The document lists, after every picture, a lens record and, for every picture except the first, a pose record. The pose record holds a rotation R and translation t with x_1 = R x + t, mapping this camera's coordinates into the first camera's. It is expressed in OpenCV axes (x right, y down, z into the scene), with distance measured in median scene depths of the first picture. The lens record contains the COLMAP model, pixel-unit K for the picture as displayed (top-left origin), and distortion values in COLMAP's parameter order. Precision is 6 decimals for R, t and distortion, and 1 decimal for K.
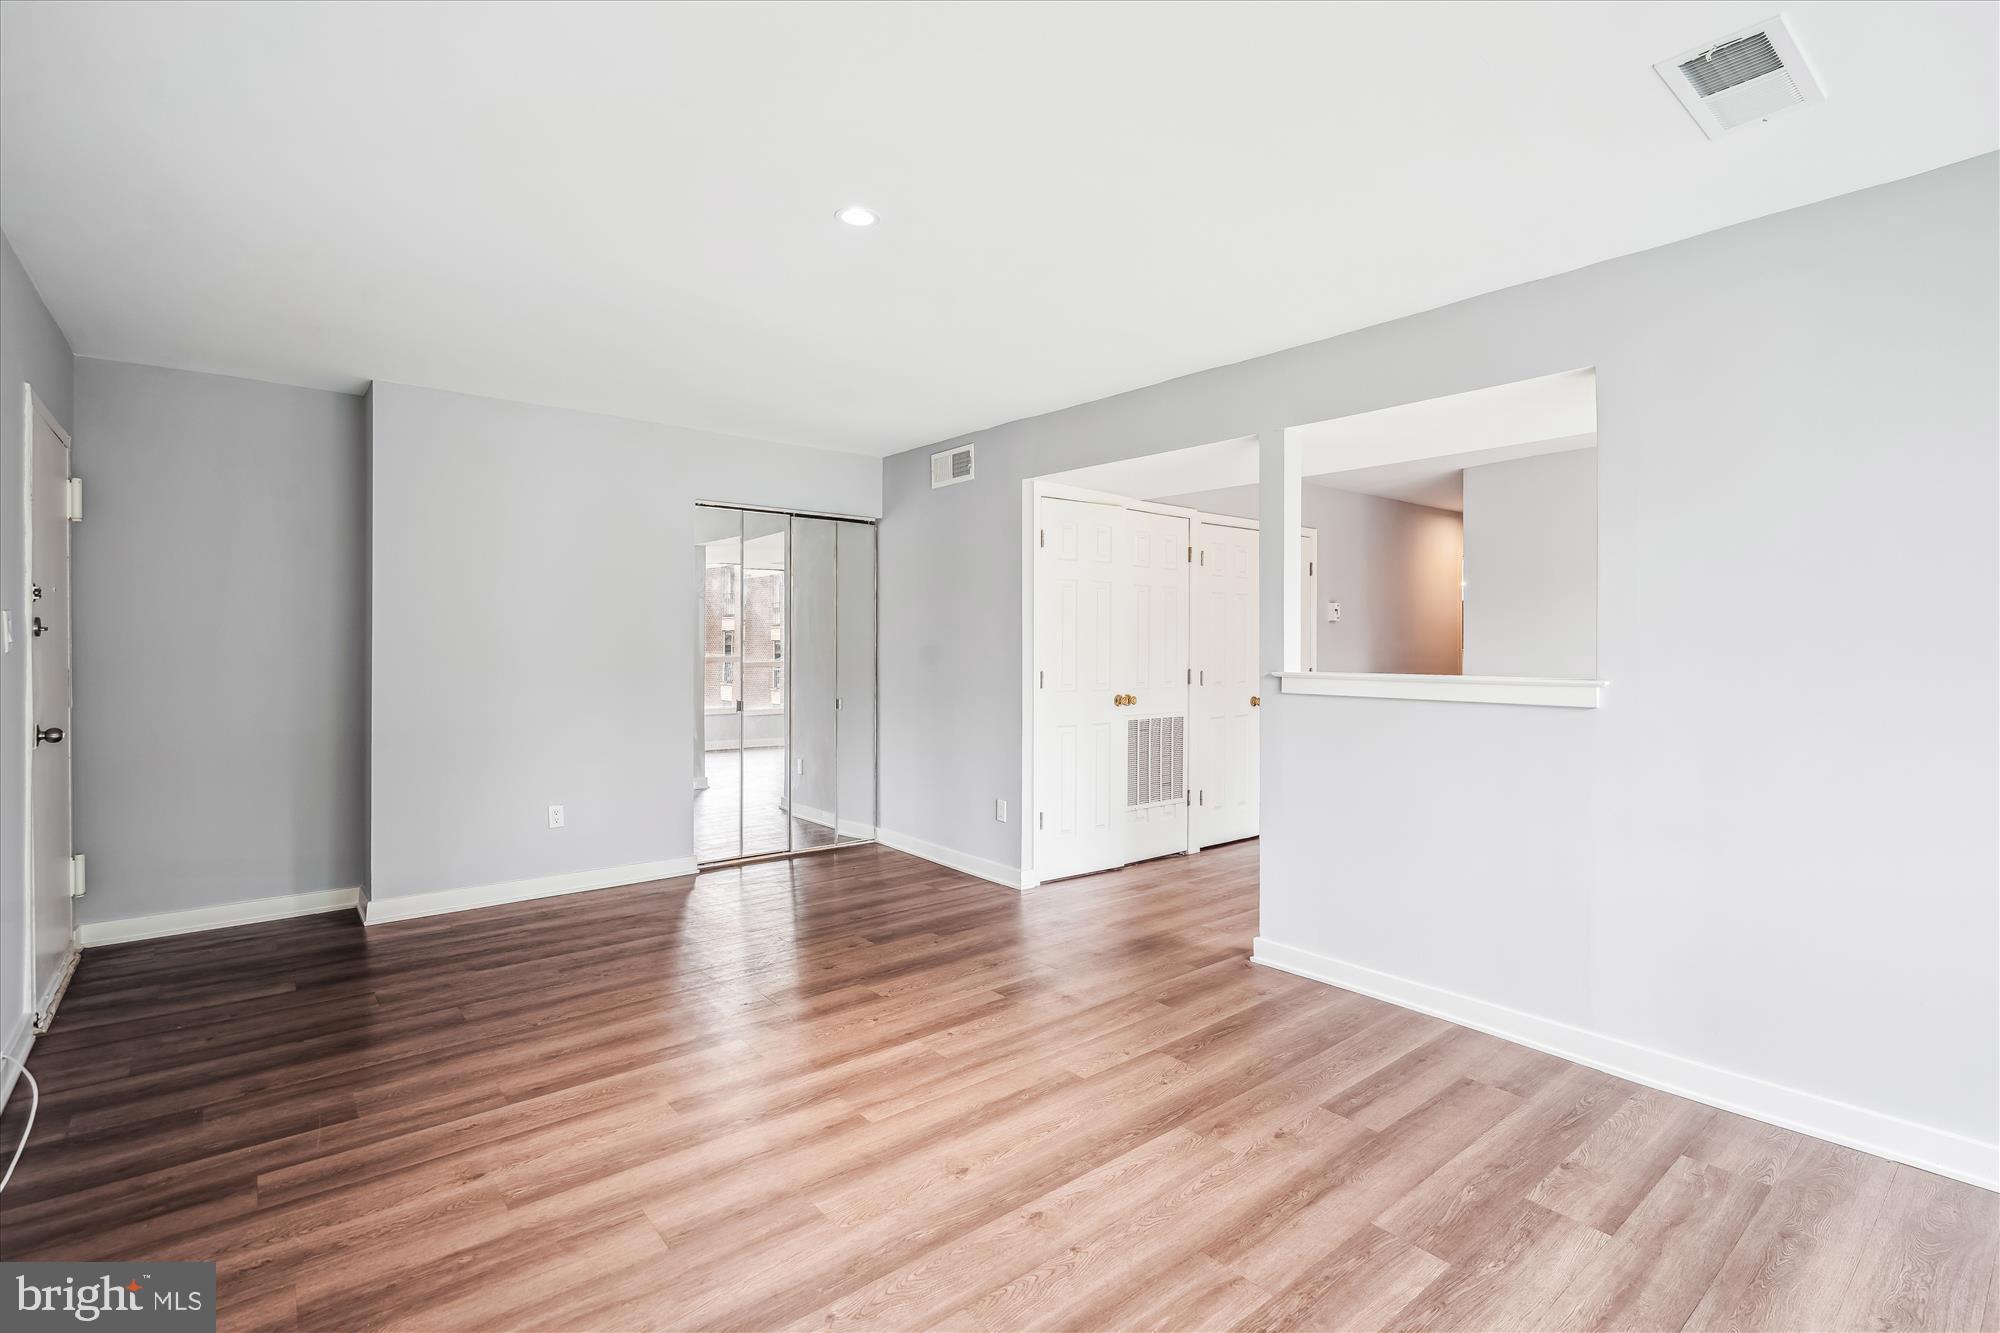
lens RADIAL K [[931.2, 0, 975.9], [0, 931.2, 646.8], [0, 0, 1]] dist [-0.006174, 0.001753]
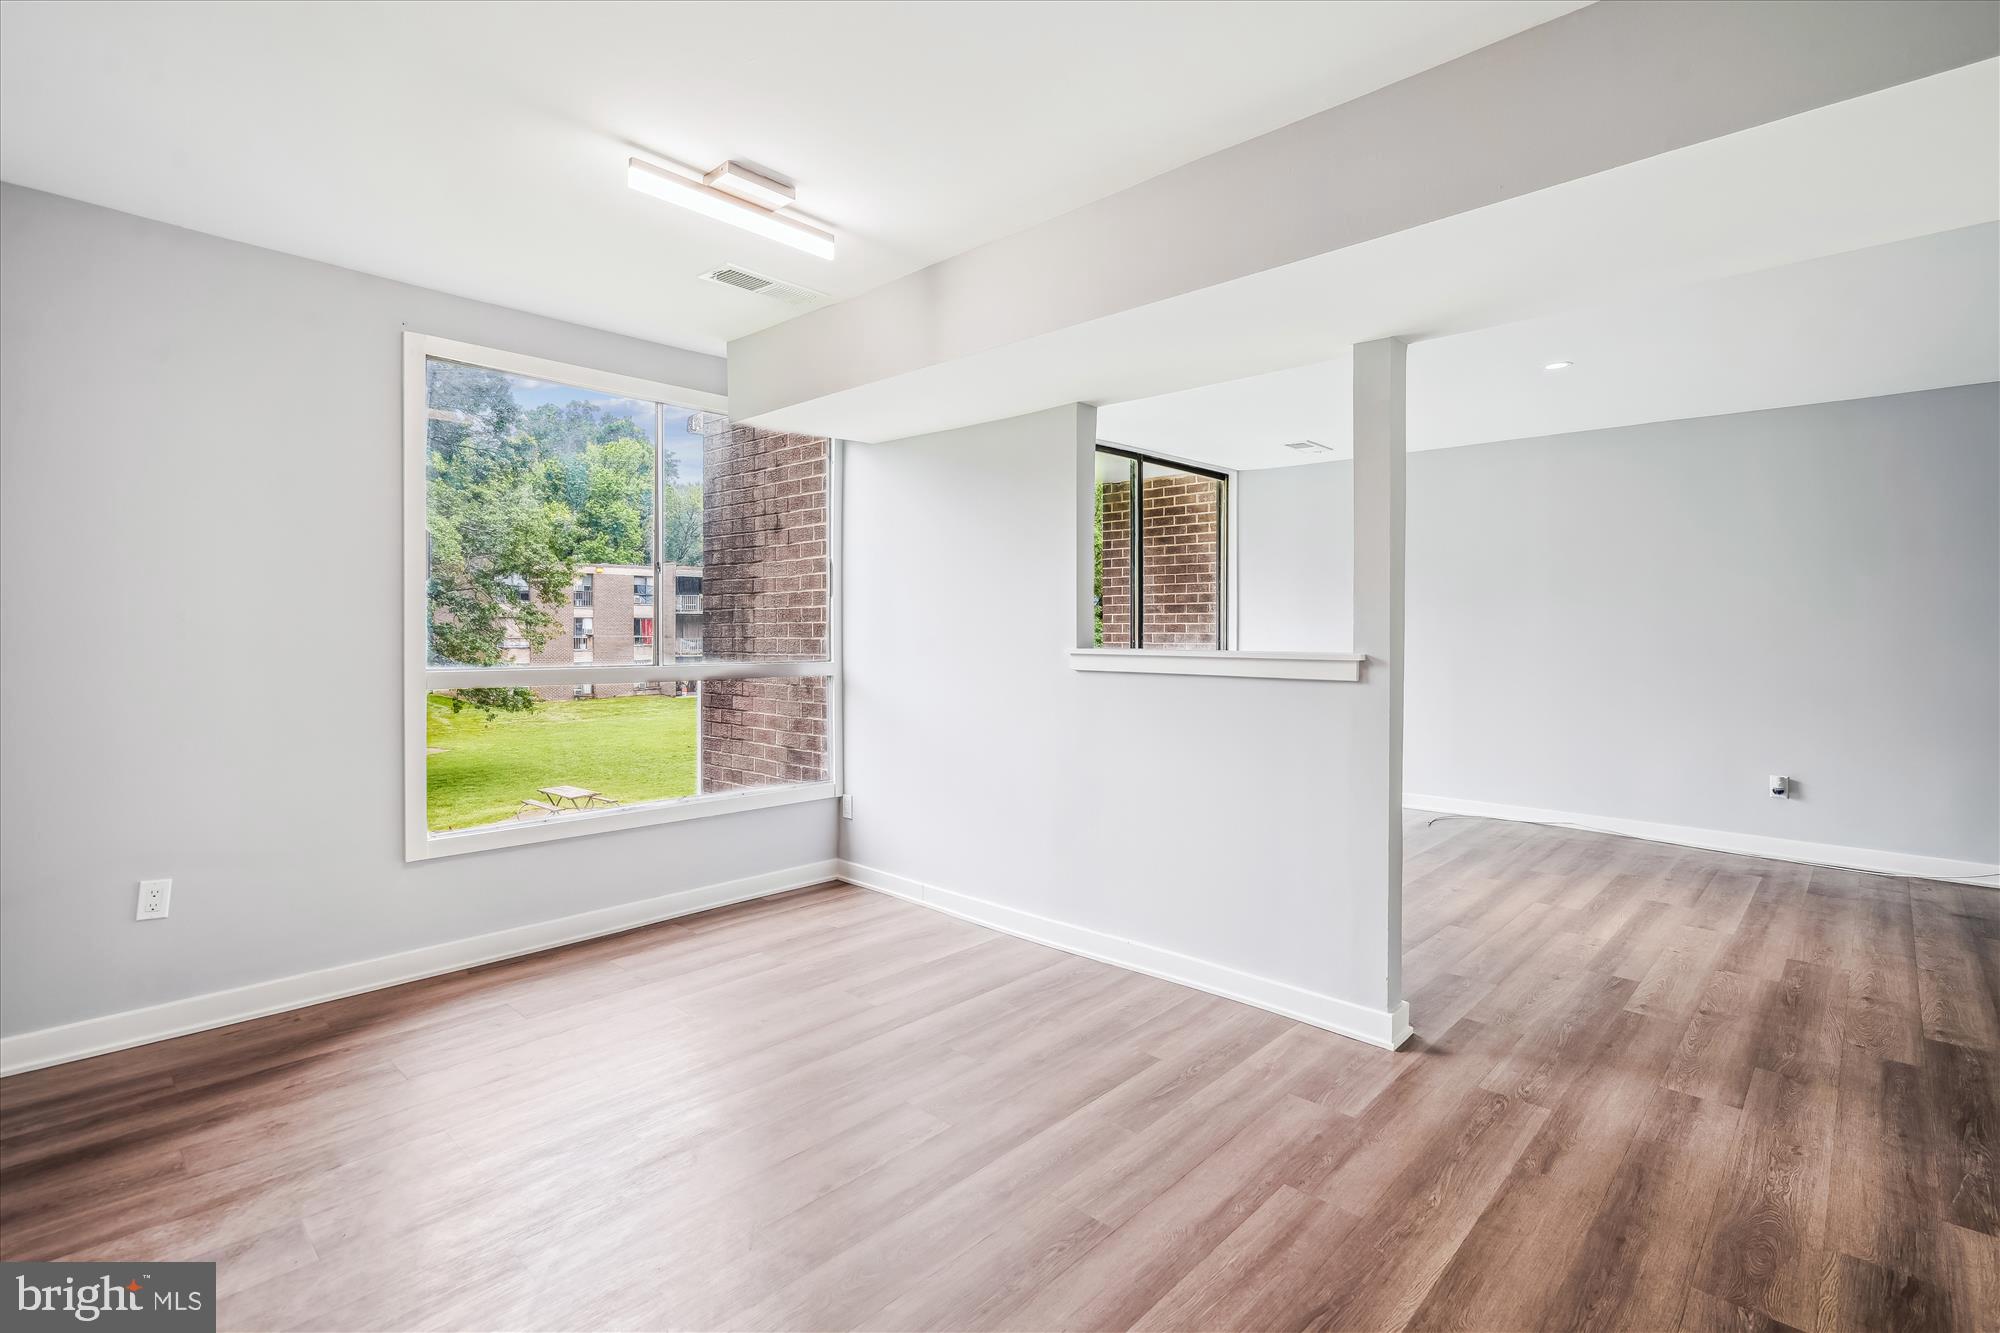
lens RADIAL K [[931.2, 0, 1000.3], [0, 931.2, 626.0], [0, 0, 1]] dist [-0.006174, 0.001753]
pose [[-0.989635, -0.002692, -0.143582, 0.838456], [-0.002558, 0.999996, -0.001117, 0.005432], [0.143584, -0.000739, -0.989638, 1.922319]]
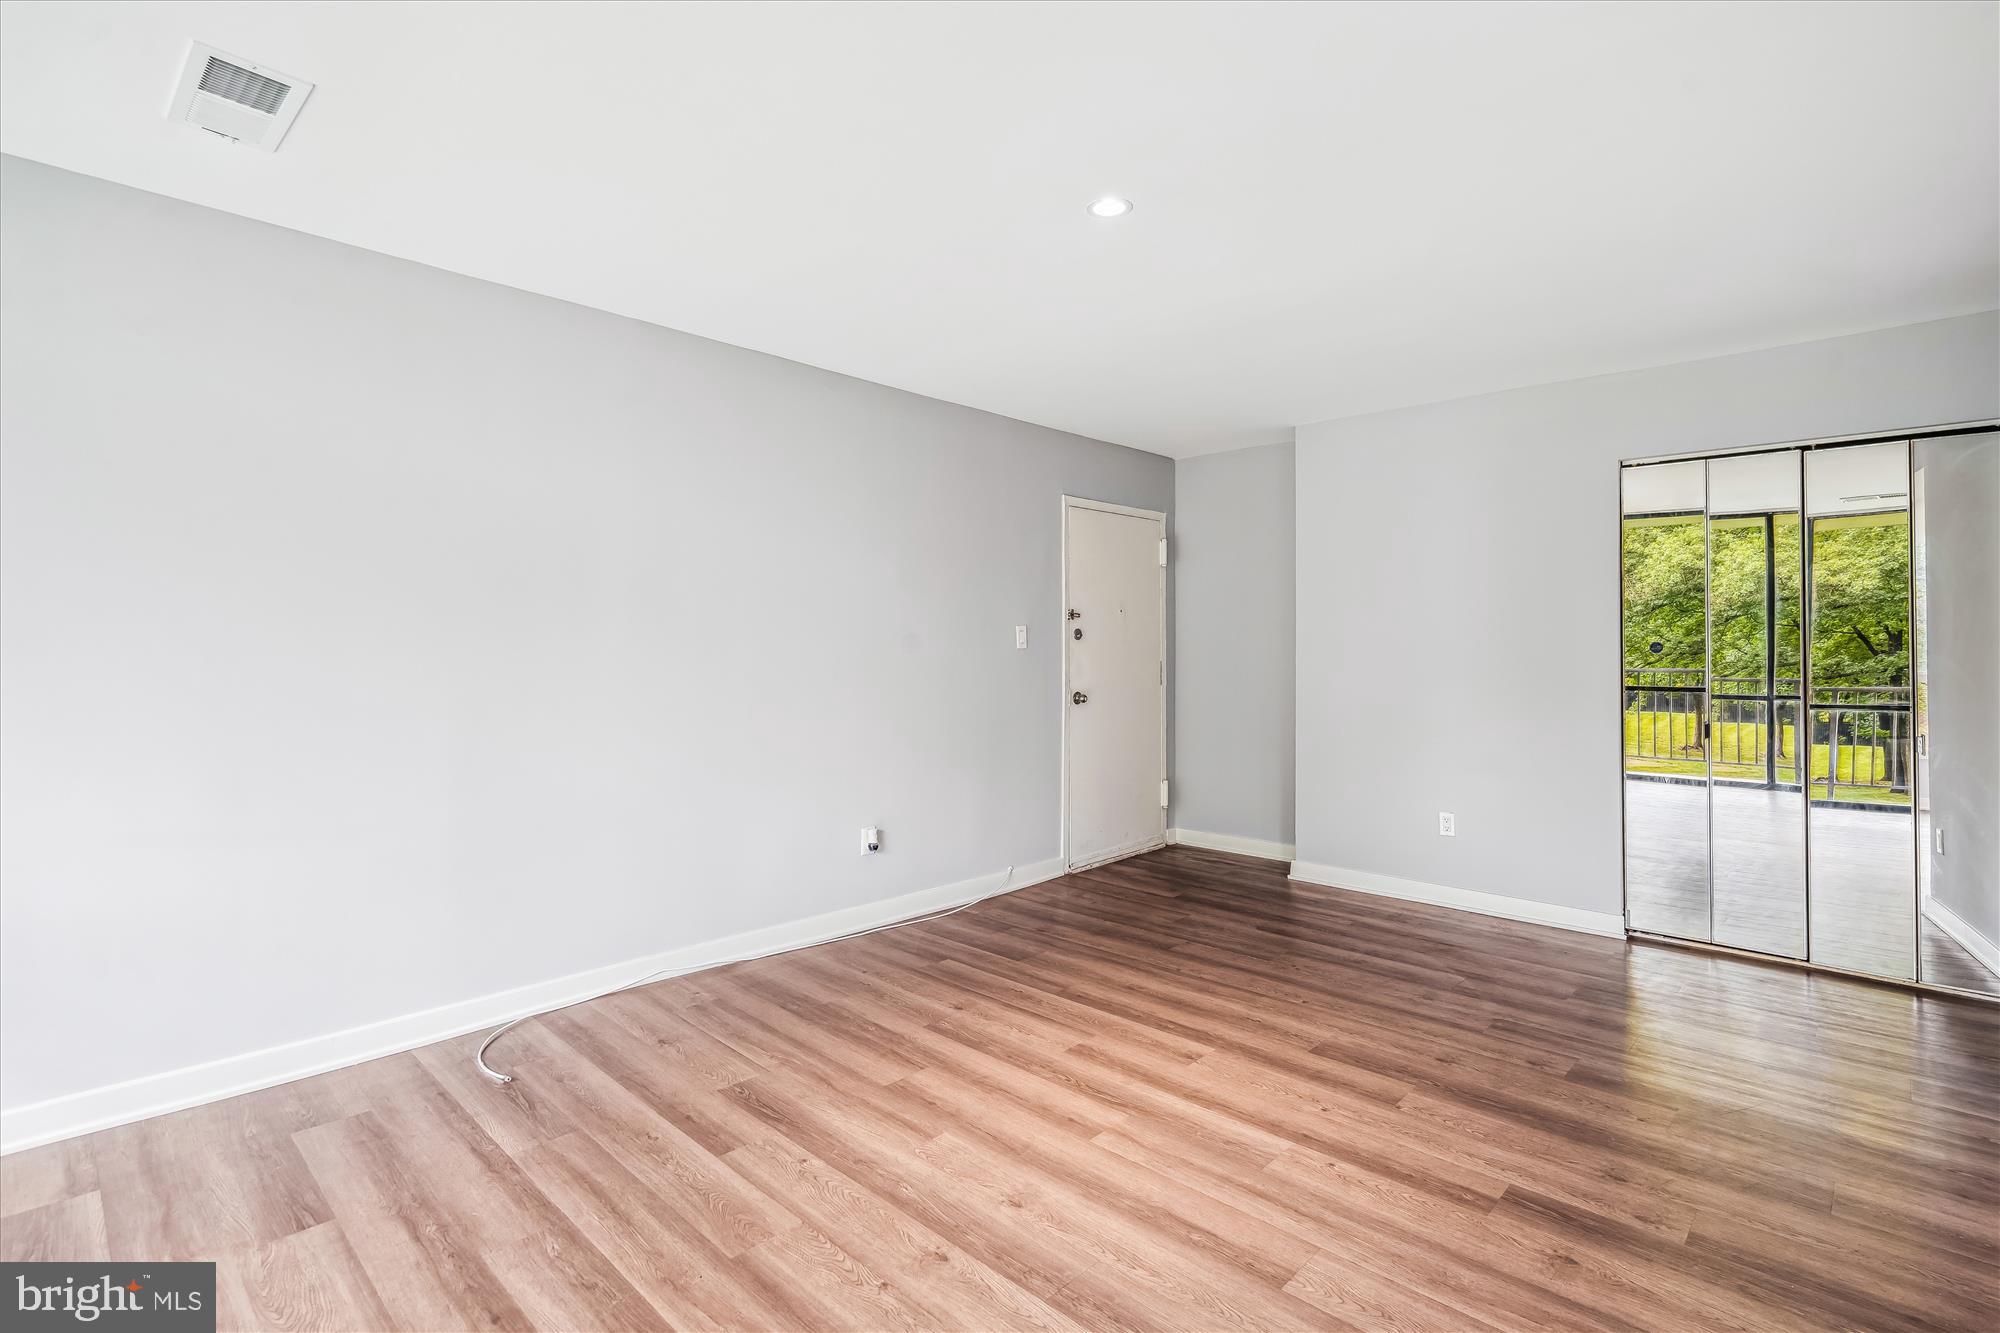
lens RADIAL K [[931.2, 0, 996.3], [0, 931.2, 665.6], [0, 0, 1]] dist [-0.006174, 0.001753]
pose [[0.133729, 0.020798, -0.990800, 0.617100], [-0.004527, 0.999782, 0.020375, 0.000551], [0.991008, 0.001761, 0.133794, 0.583915]]
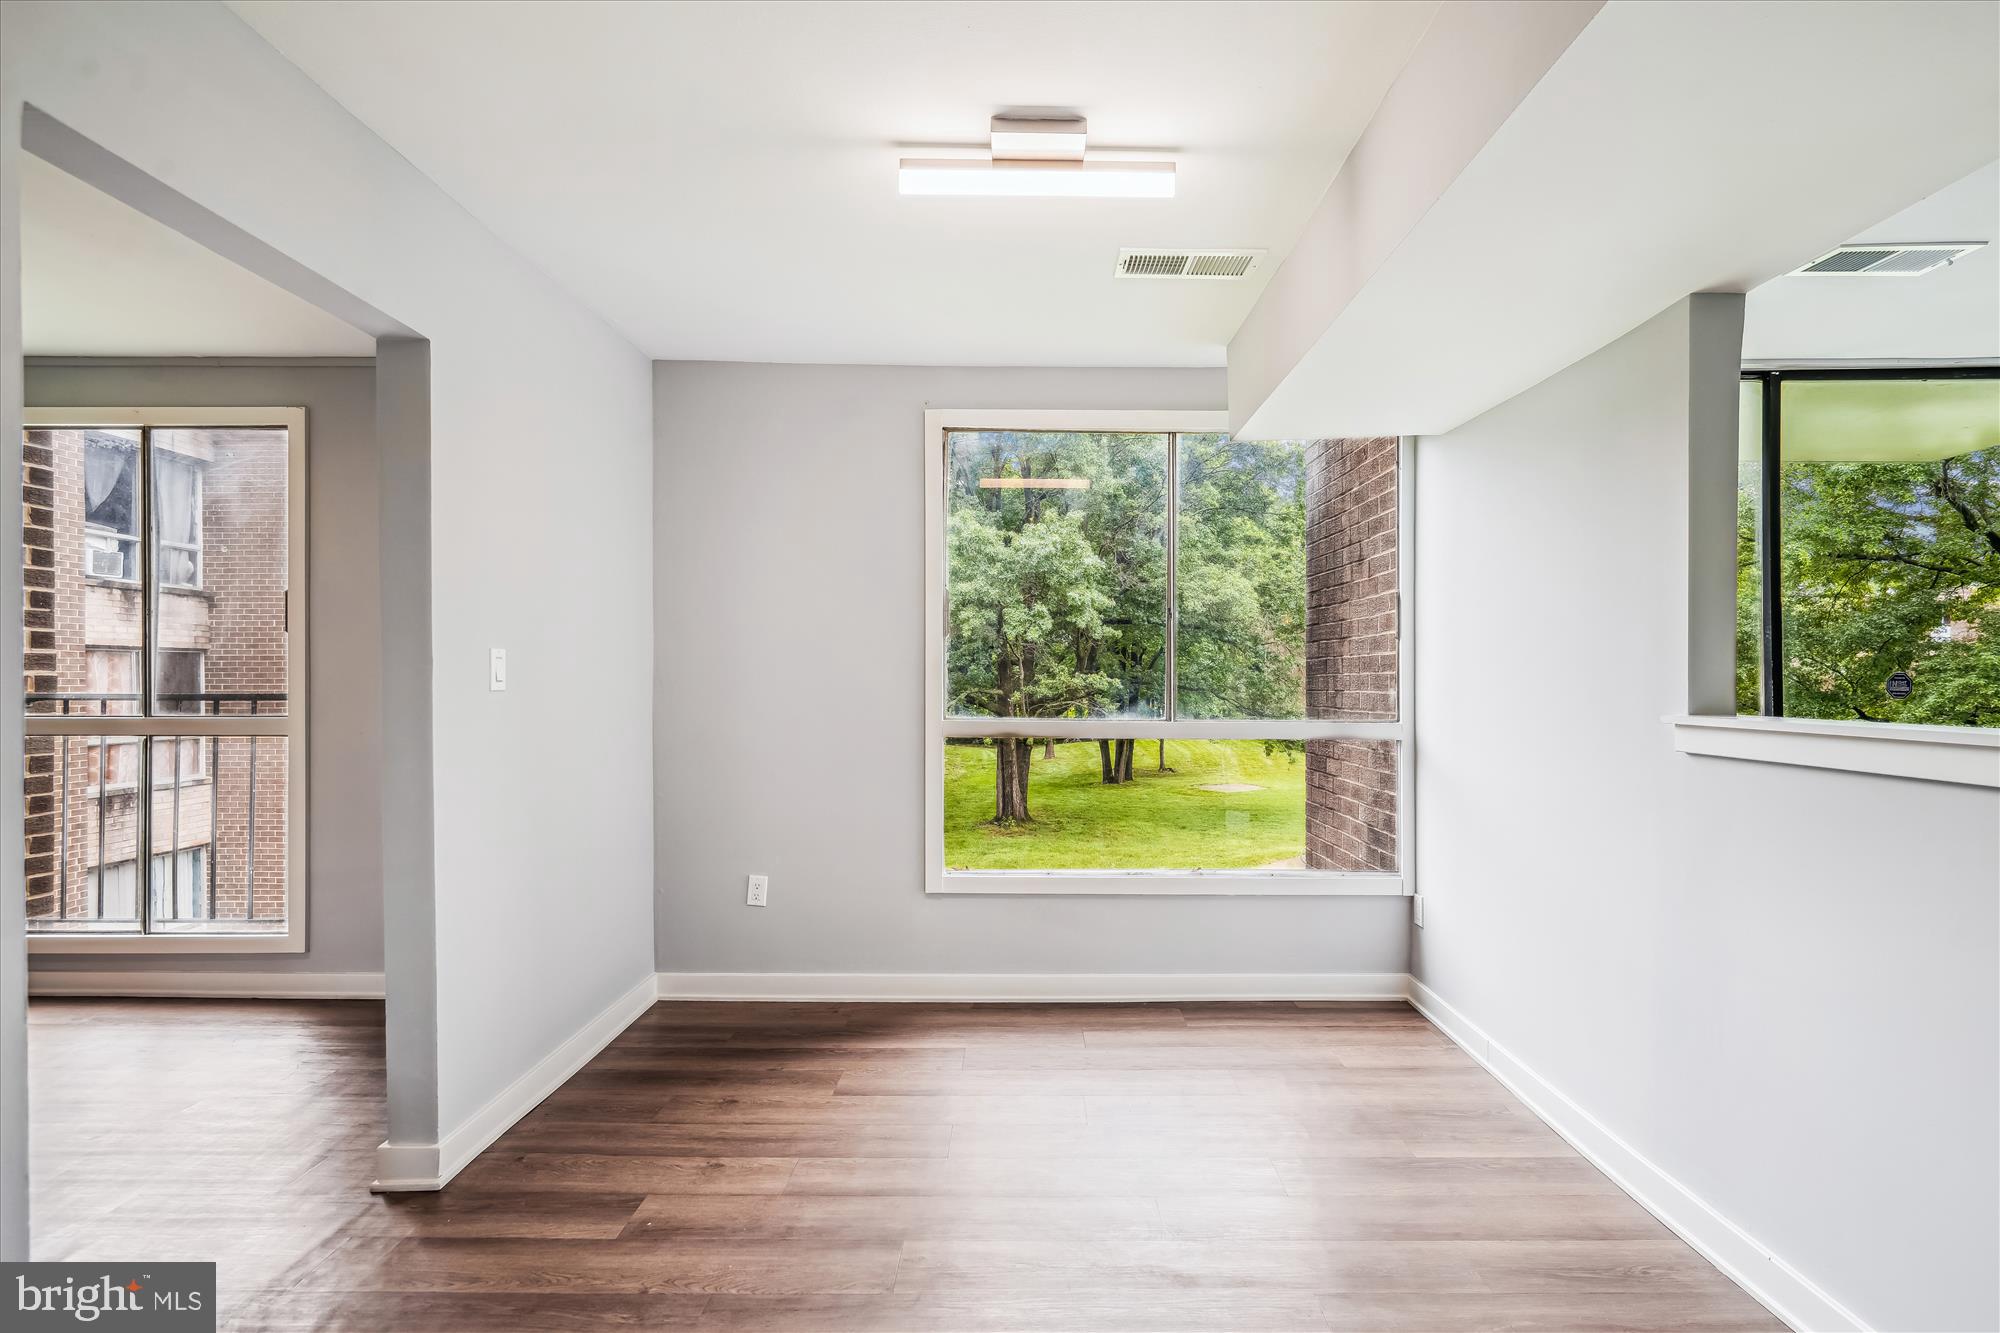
lens RADIAL K [[931.2, 0, 1029.6], [0, 931.2, 680.8], [0, 0, 1]] dist [-0.006174, 0.001753]
pose [[-0.786024, -0.003871, 0.618184, 0.558630], [-0.001032, 0.999987, 0.004949, 0.003571], [-0.618195, 0.003252, -0.786018, 1.639701]]
